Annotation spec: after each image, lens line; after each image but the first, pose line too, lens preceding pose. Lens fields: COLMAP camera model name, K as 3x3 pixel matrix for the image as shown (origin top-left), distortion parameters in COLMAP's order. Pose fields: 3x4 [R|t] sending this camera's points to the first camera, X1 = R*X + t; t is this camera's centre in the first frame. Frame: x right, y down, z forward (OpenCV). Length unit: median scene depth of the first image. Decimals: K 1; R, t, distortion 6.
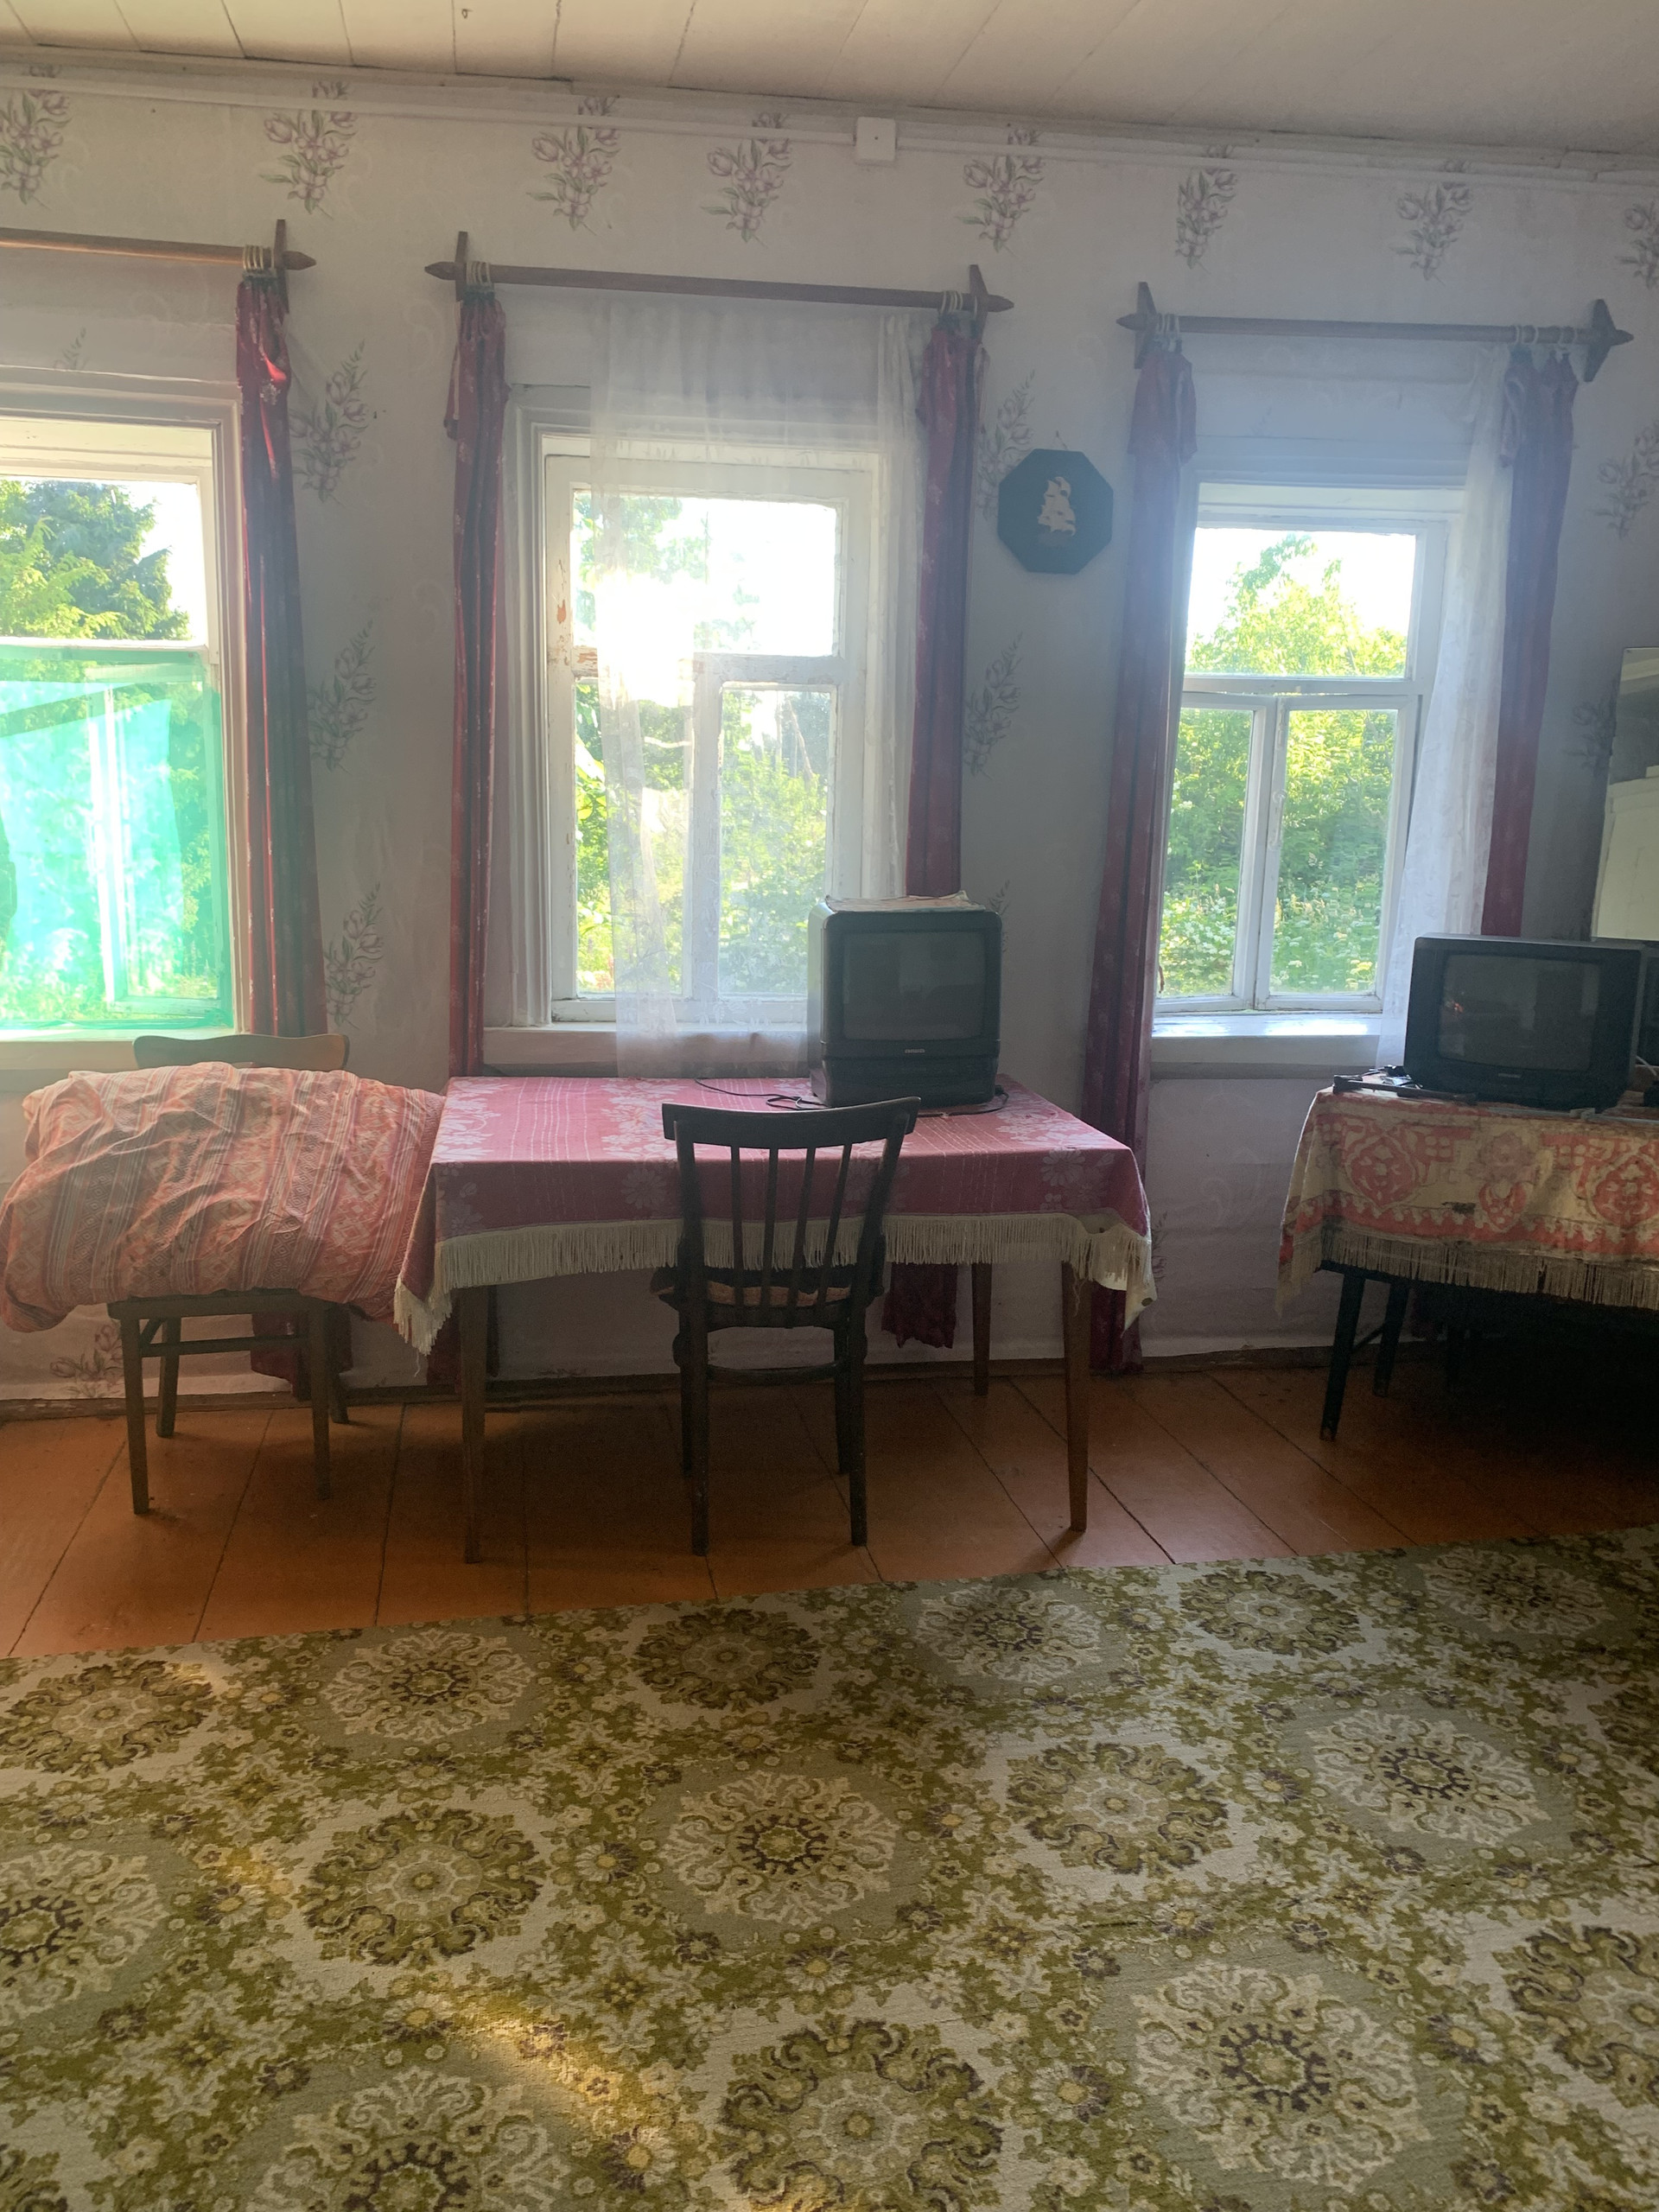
lens RADIAL K [[1685.7, 0, 812.1], [0, 1685.7, 1107.0], [0, 0, 1]] dist [0.003320, -0.002707]
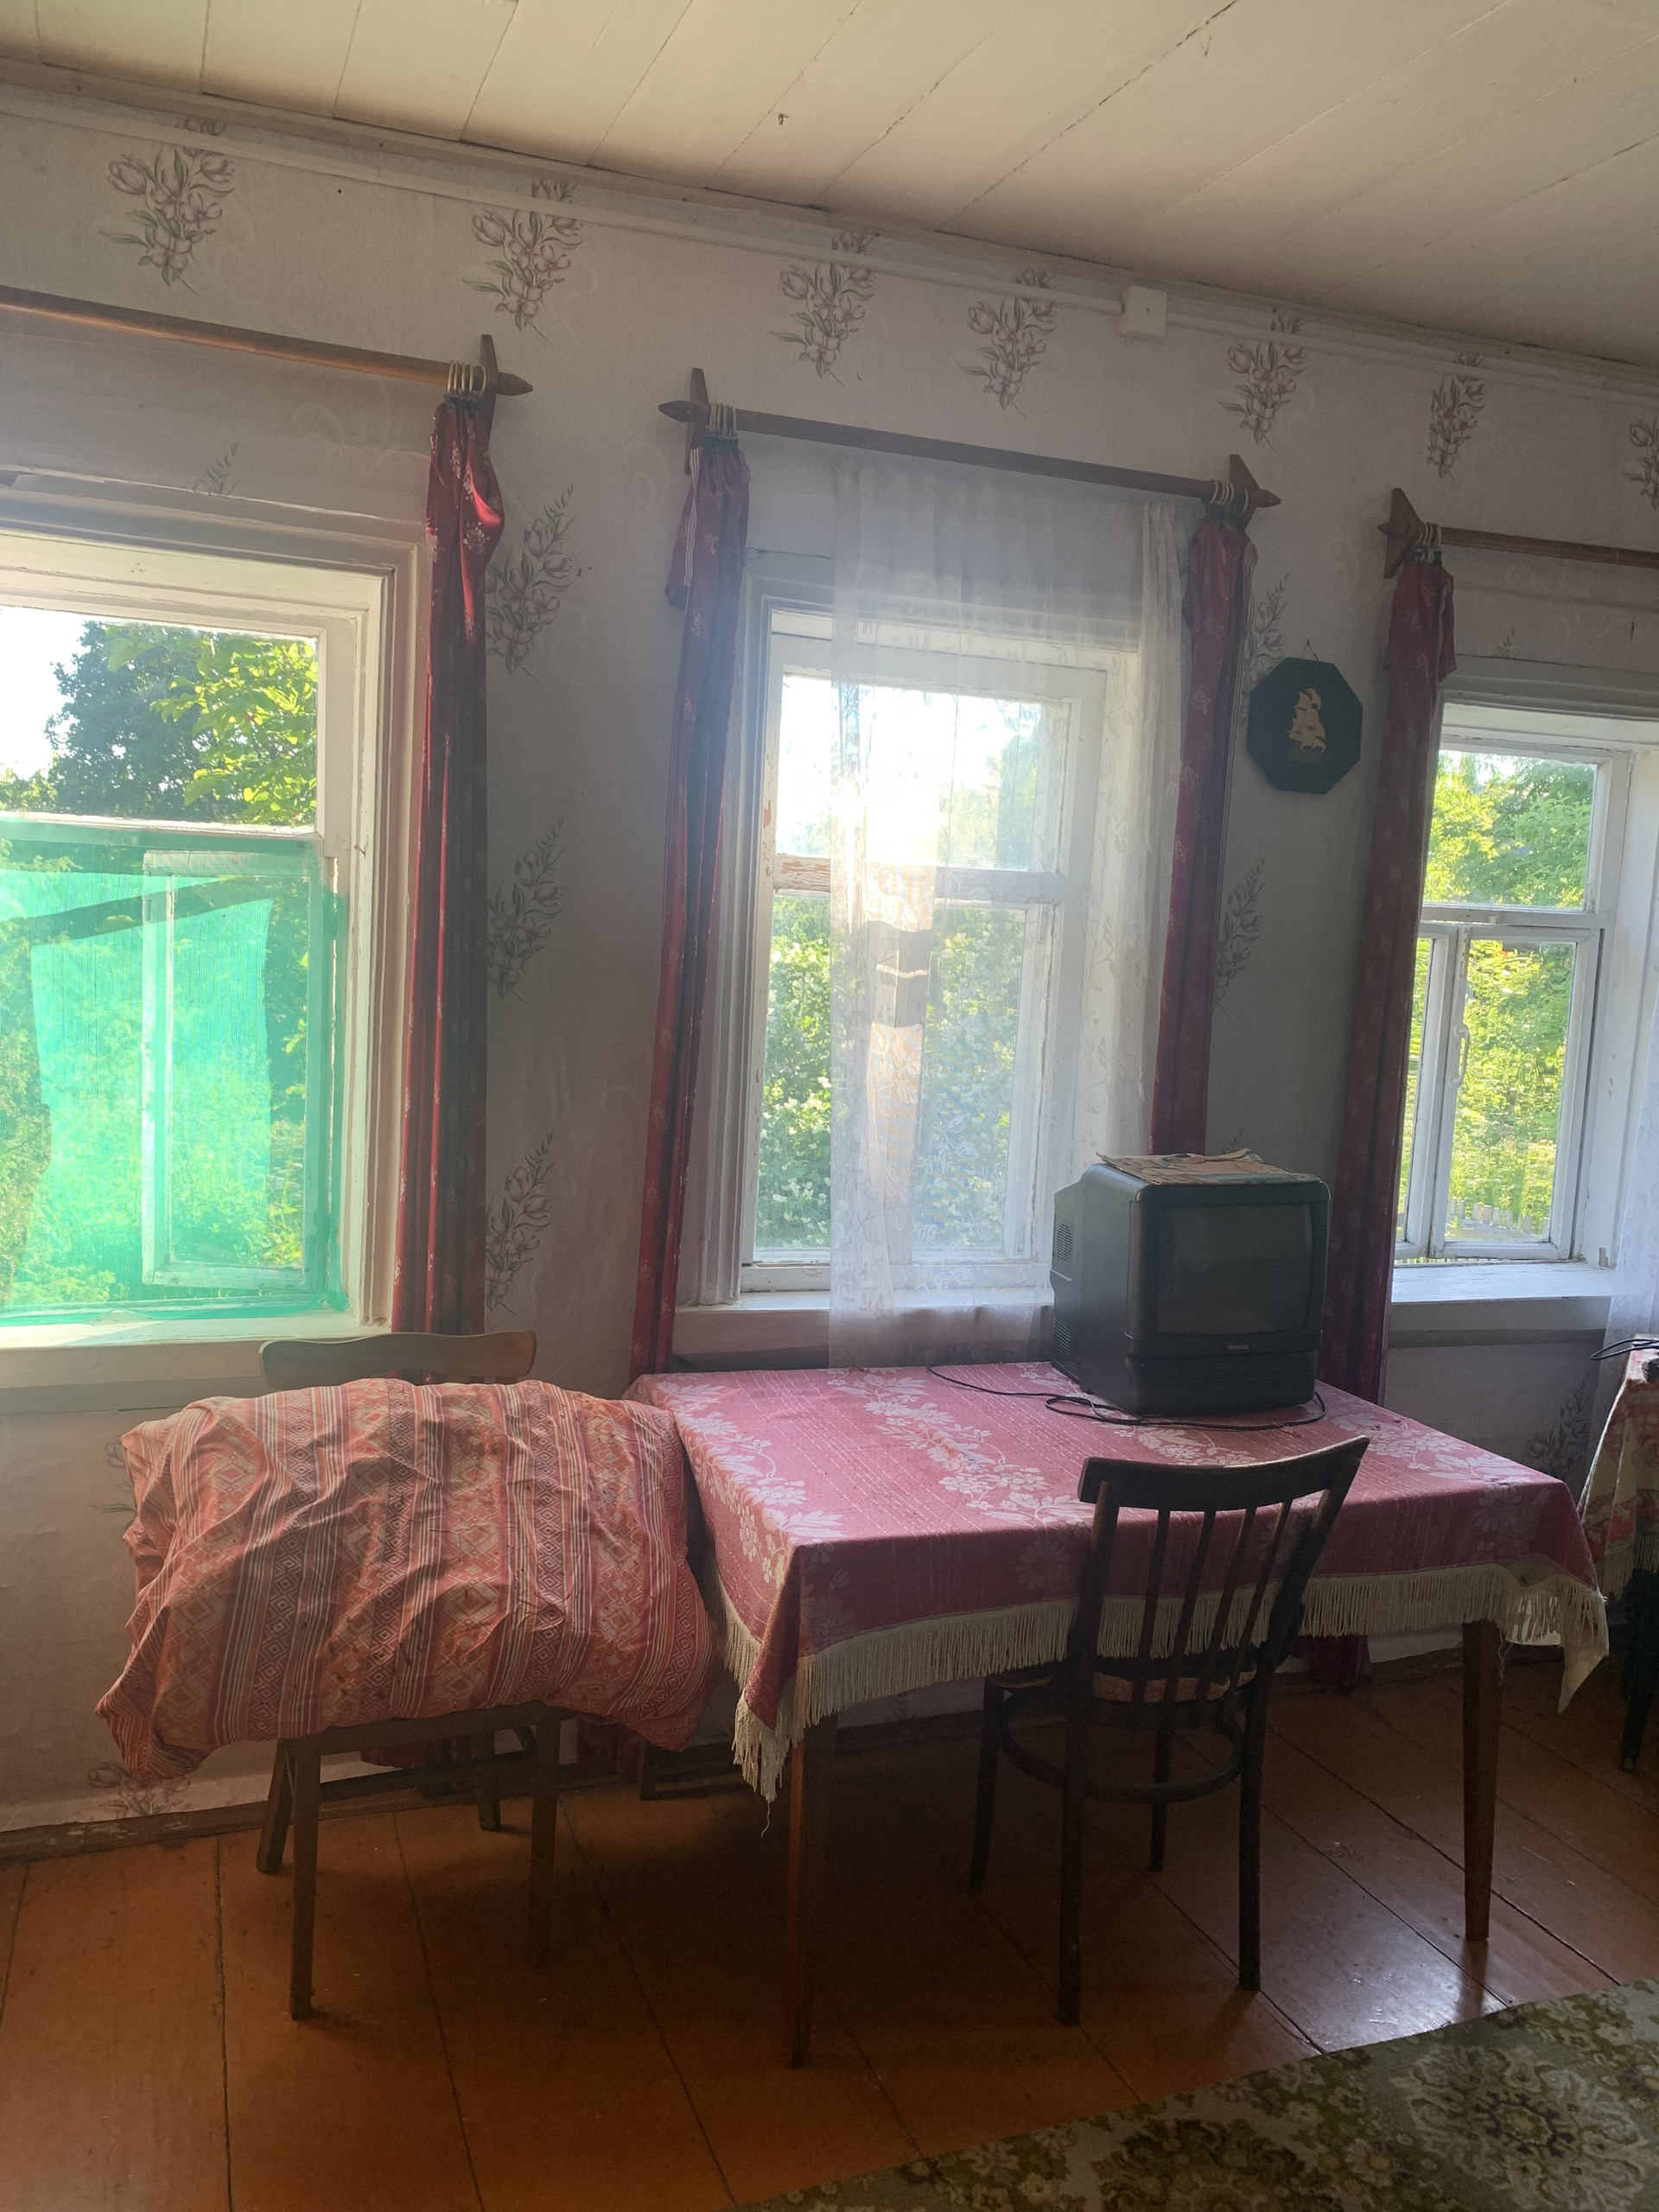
lens RADIAL K [[1685.7, 0, 812.1], [0, 1685.7, 1107.0], [0, 0, 1]] dist [0.003320, -0.002707]
pose [[0.983284, 0.010393, 0.181779, -0.298408], [0.005358, 0.996286, -0.085944, -0.081369], [-0.181997, 0.085481, 0.979576, 0.200271]]
